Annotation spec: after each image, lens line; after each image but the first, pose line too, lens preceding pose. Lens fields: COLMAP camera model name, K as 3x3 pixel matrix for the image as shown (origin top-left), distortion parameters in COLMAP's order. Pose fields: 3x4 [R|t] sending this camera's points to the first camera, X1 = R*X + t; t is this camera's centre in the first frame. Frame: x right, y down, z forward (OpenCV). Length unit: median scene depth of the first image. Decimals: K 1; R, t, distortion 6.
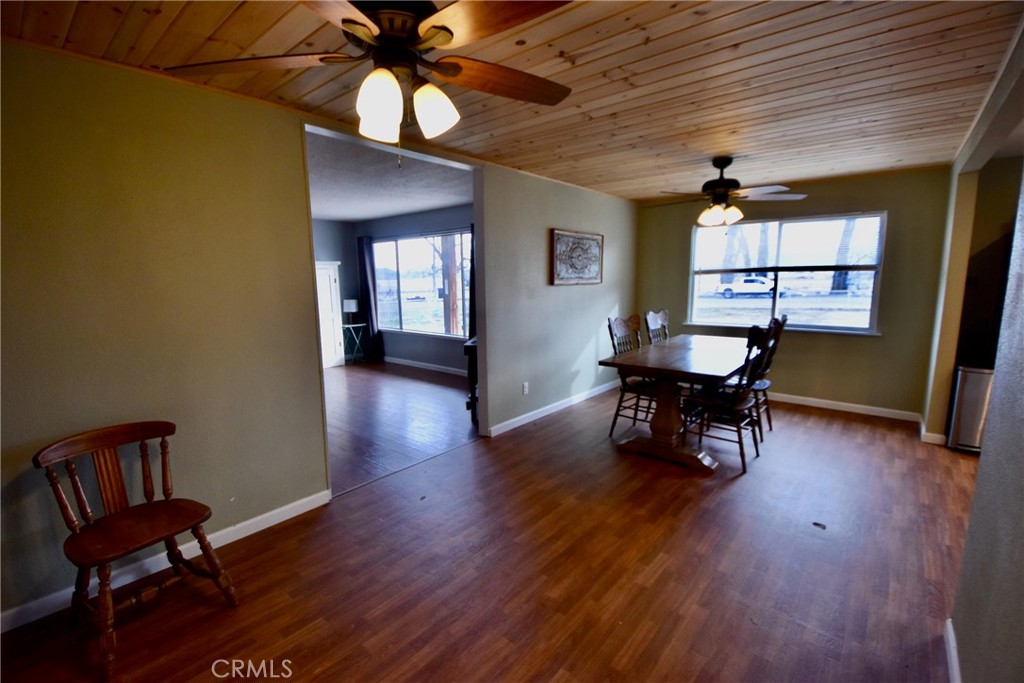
lens RADIAL K [[447.0, 0, 505.6], [0, 447.0, 344.5], [0, 0, 1]] dist [0.008116, -0.017291]
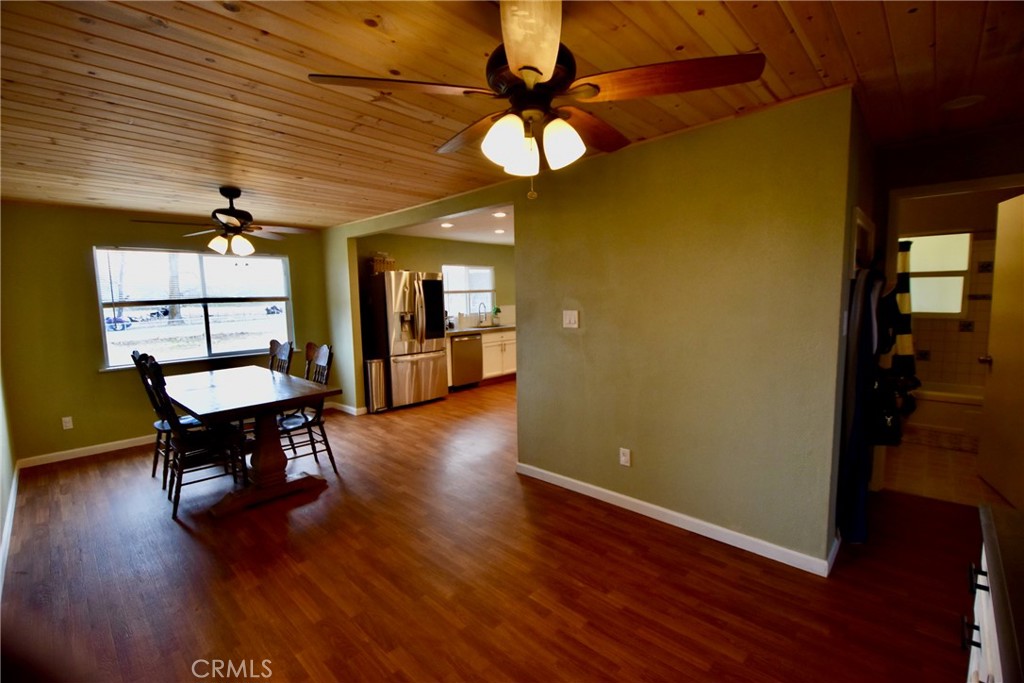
lens RADIAL K [[447.0, 0, 505.6], [0, 447.0, 344.5], [0, 0, 1]] dist [0.008116, -0.017291]
pose [[0.055172, -0.095762, 0.993874, -0.549680], [0.173401, 0.981184, 0.084913, -0.059374], [-0.983305, 0.167654, 0.070739, 0.421551]]
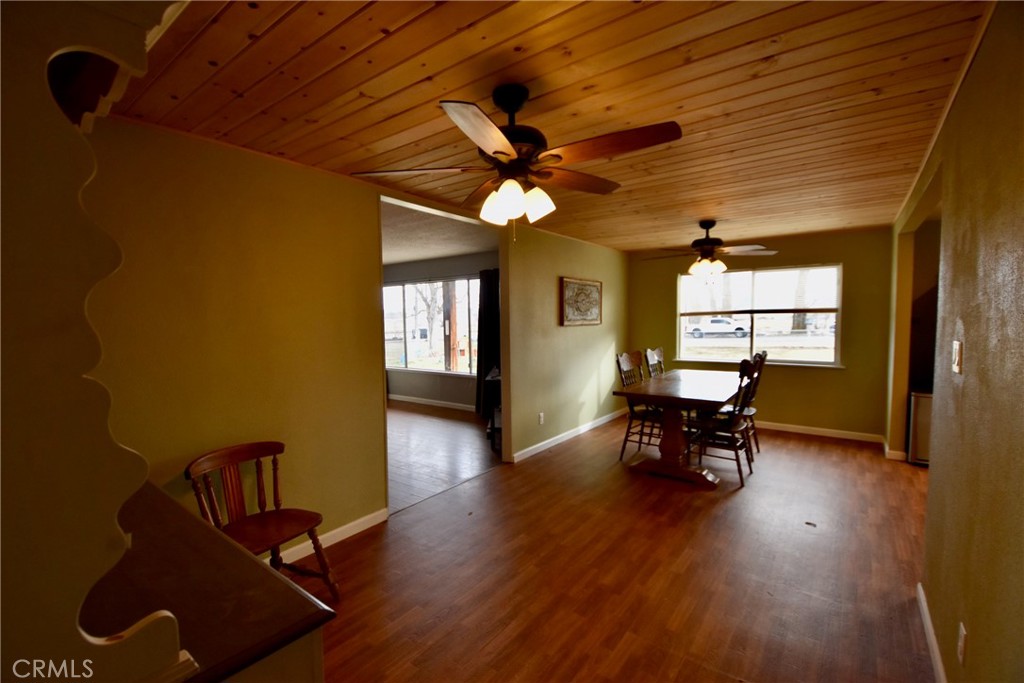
lens RADIAL K [[447.0, 0, 505.6], [0, 447.0, 344.5], [0, 0, 1]] dist [0.008116, -0.017291]
pose [[0.998290, -0.005377, 0.058214, -0.140052], [0.010601, 0.995903, -0.089809, 0.017800], [-0.057492, 0.090273, 0.994256, -0.145063]]
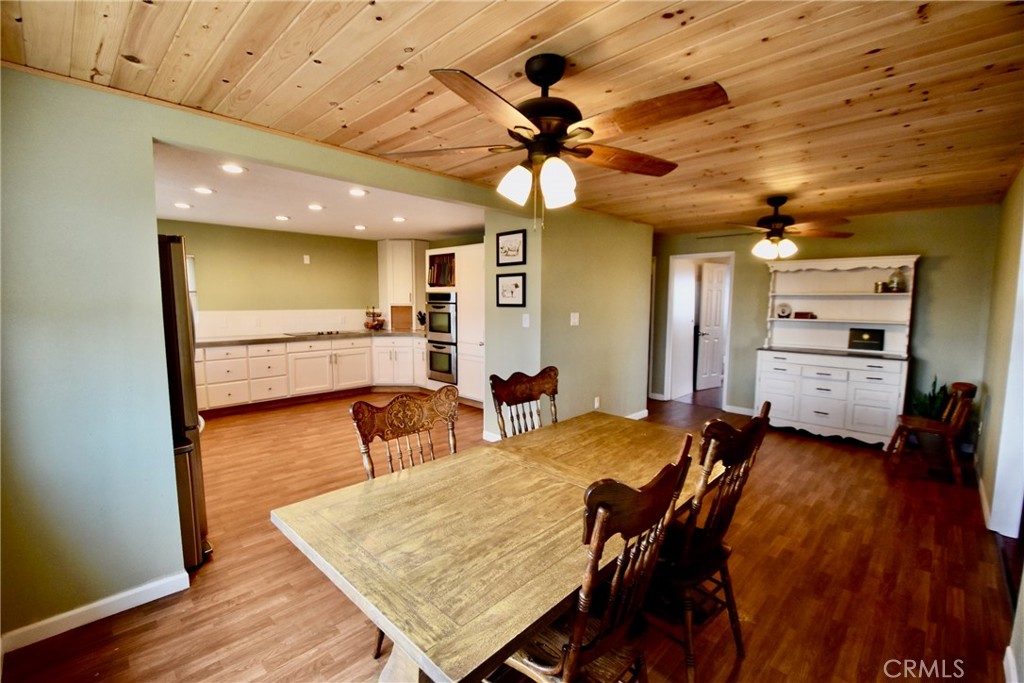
lens RADIAL K [[446.6, 0, 505.4], [0, 446.6, 344.4], [0, 0, 1]] dist [0.014287, -0.022488]
pose [[-0.997742, -0.001823, 0.067137, 0.542790], [0.015048, 0.968148, 0.249926, -0.272537], [-0.065454, 0.250372, -0.965935, 1.670042]]
